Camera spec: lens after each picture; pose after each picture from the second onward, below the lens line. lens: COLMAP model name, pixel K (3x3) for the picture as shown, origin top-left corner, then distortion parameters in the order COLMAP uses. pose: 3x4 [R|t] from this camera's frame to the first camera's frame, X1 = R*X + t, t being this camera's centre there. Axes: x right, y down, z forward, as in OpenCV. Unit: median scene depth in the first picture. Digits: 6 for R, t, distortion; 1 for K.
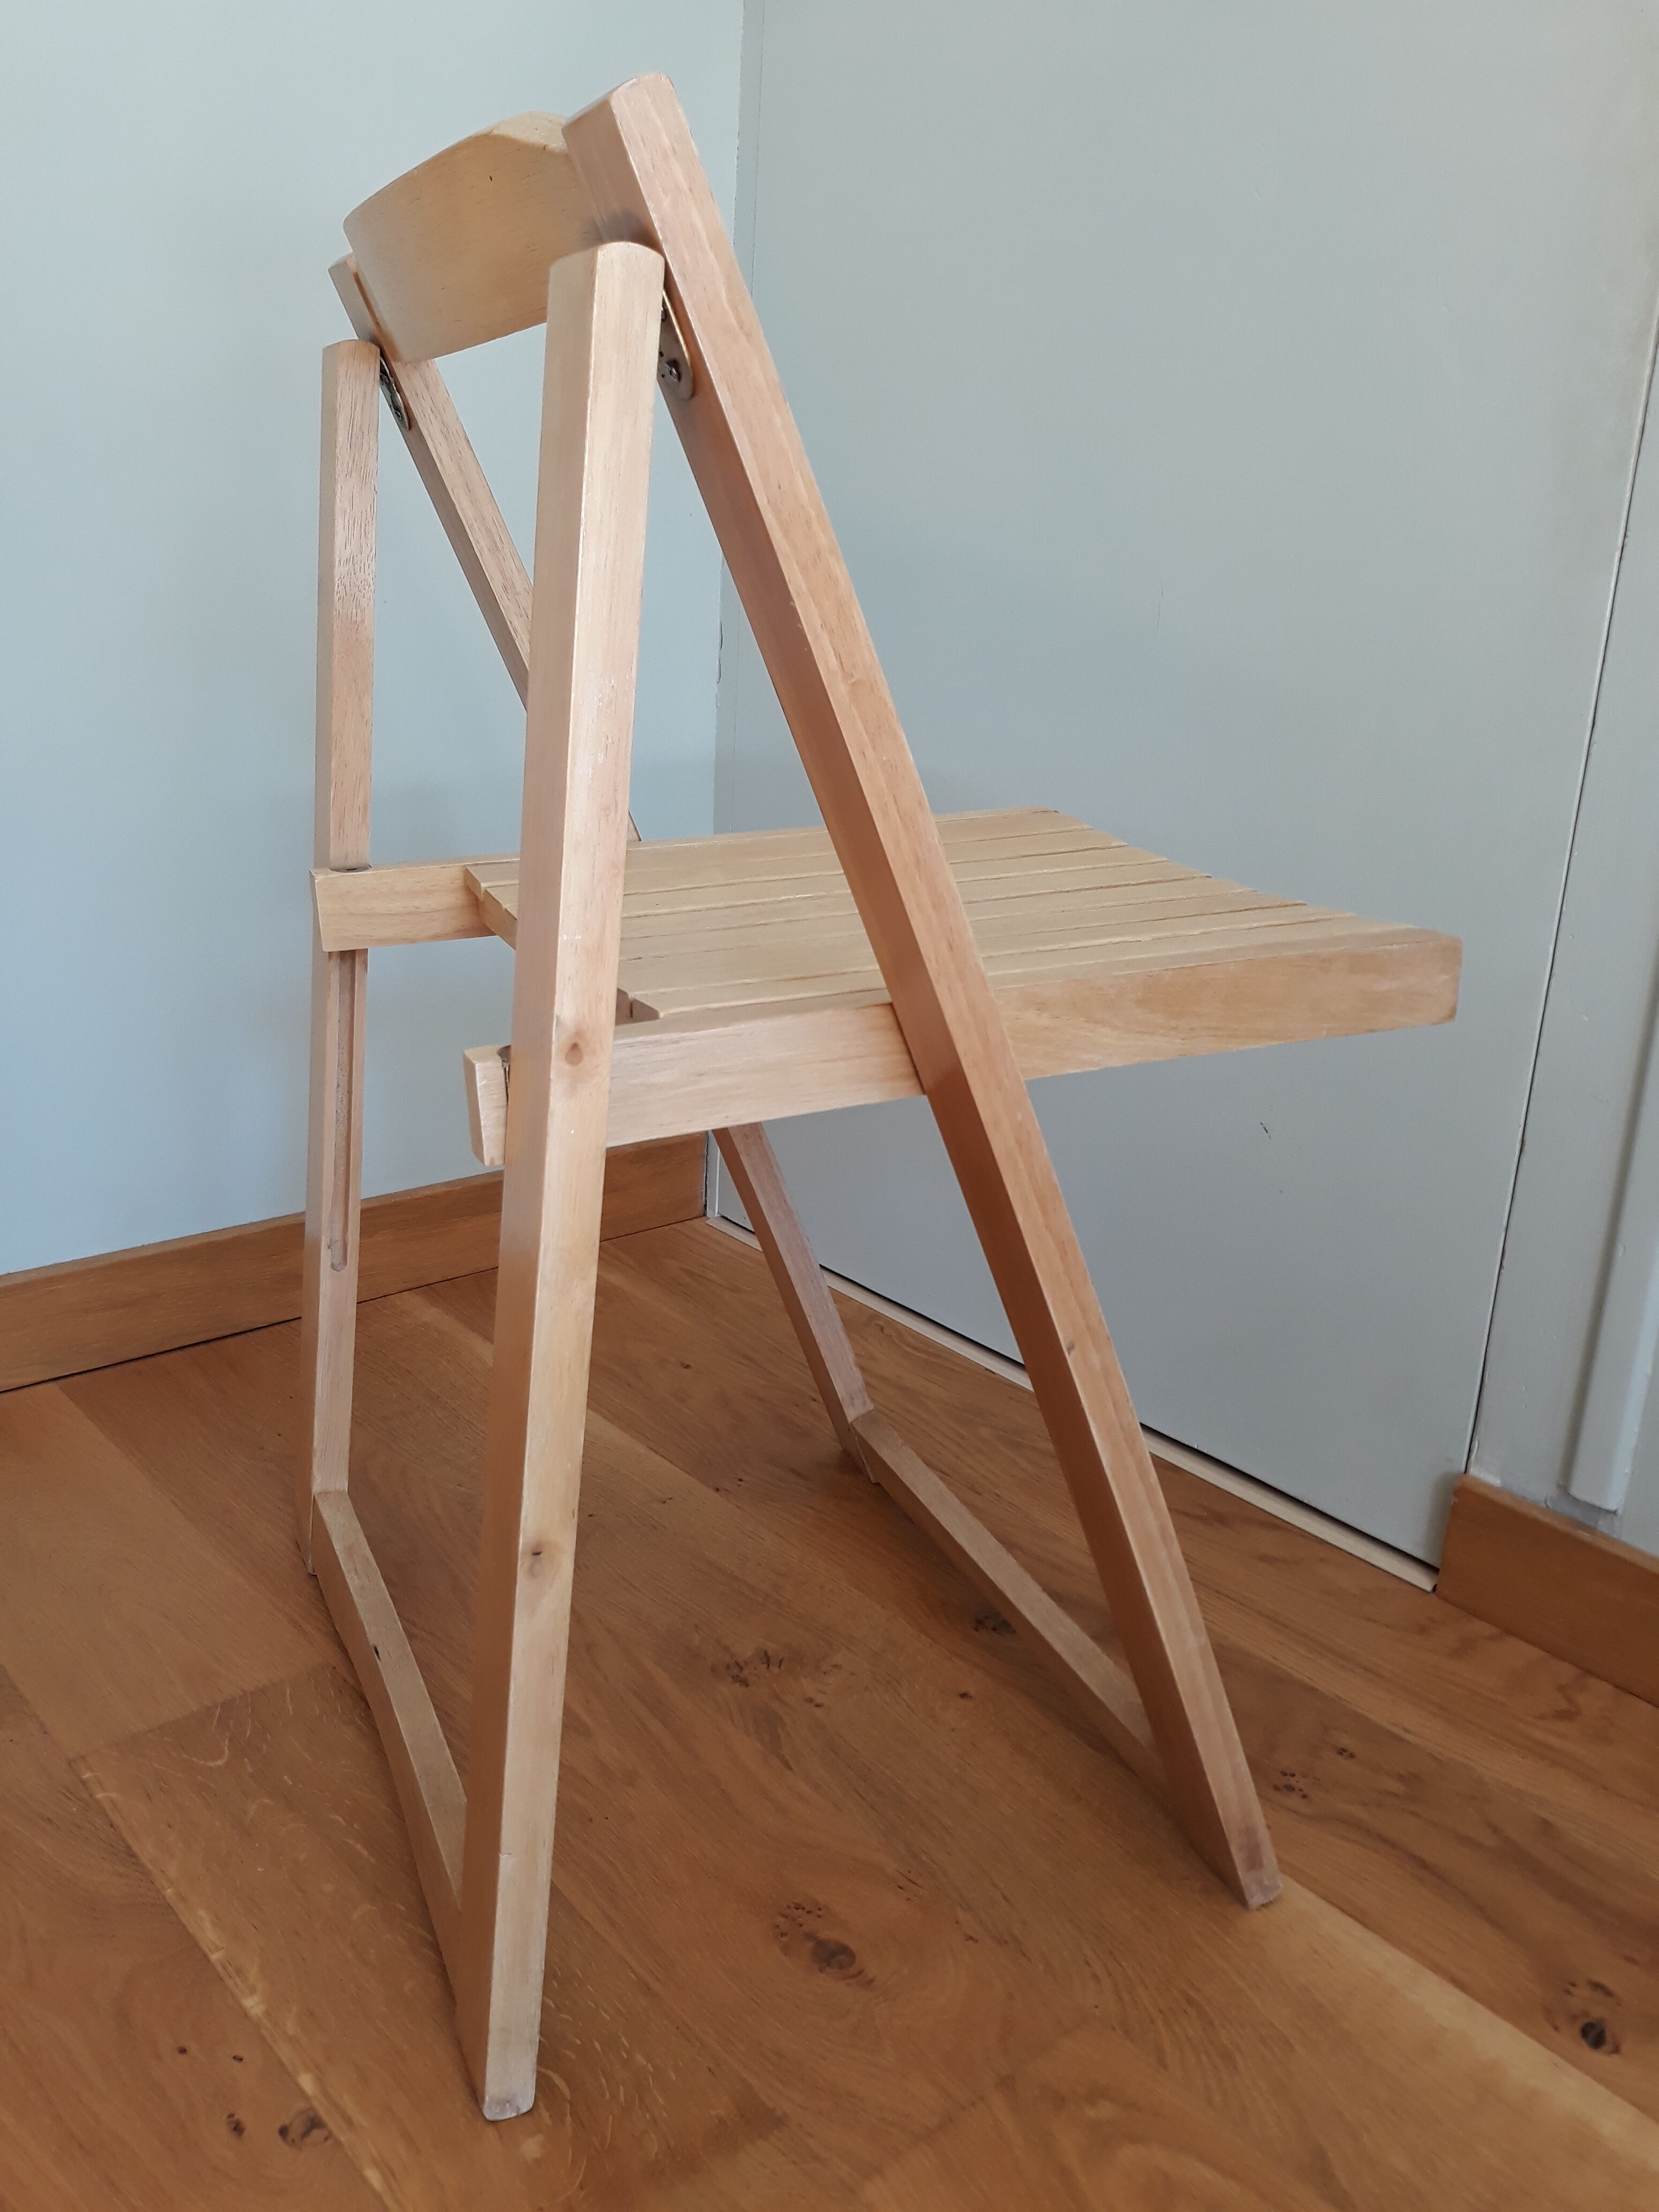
lens RADIAL K [[1817.4, 0, 824.3], [0, 1817.4, 1118.8], [0, 0, 1]] dist [-0.013113, -0.017139]
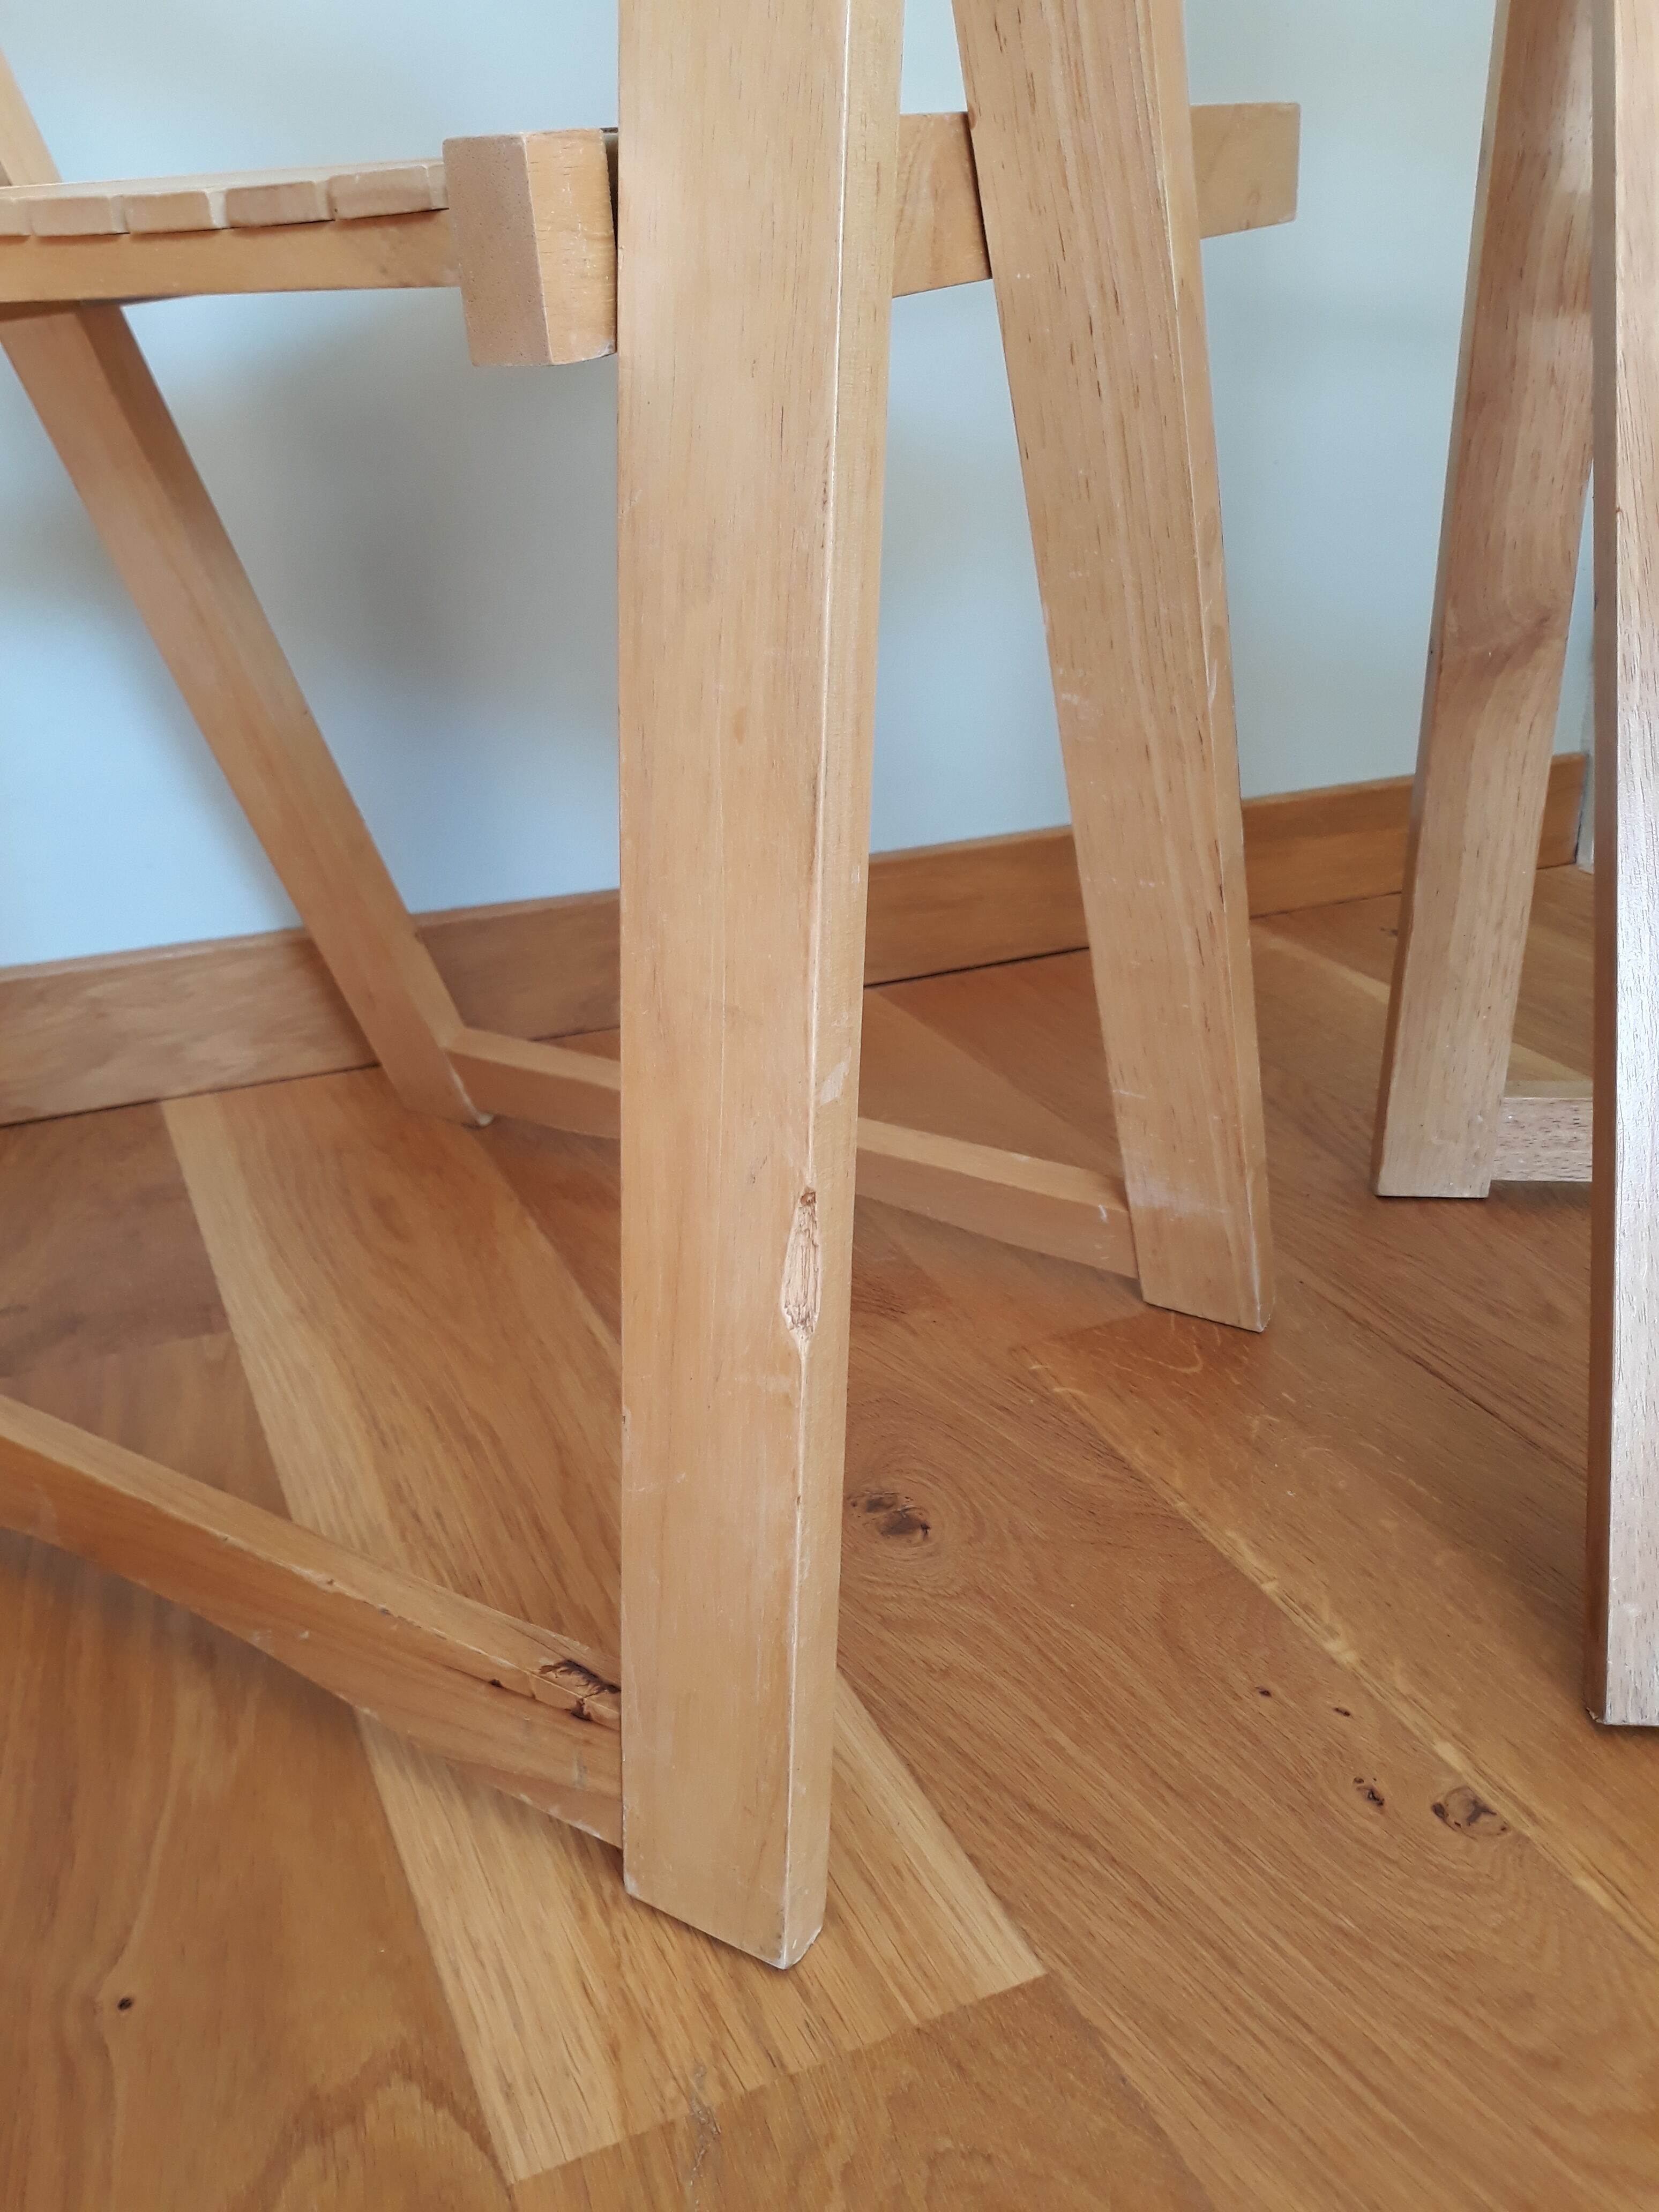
lens RADIAL K [[1874.9, 0, 826.6], [0, 1874.9, 1109.4], [0, 0, 1]] dist [-0.025821, 0.002191]
pose [[0.957197, 0.059524, -0.283251, -0.297599], [-0.031740, 0.994309, 0.101692, 0.186291], [0.287692, -0.088349, 0.953639, 0.210144]]
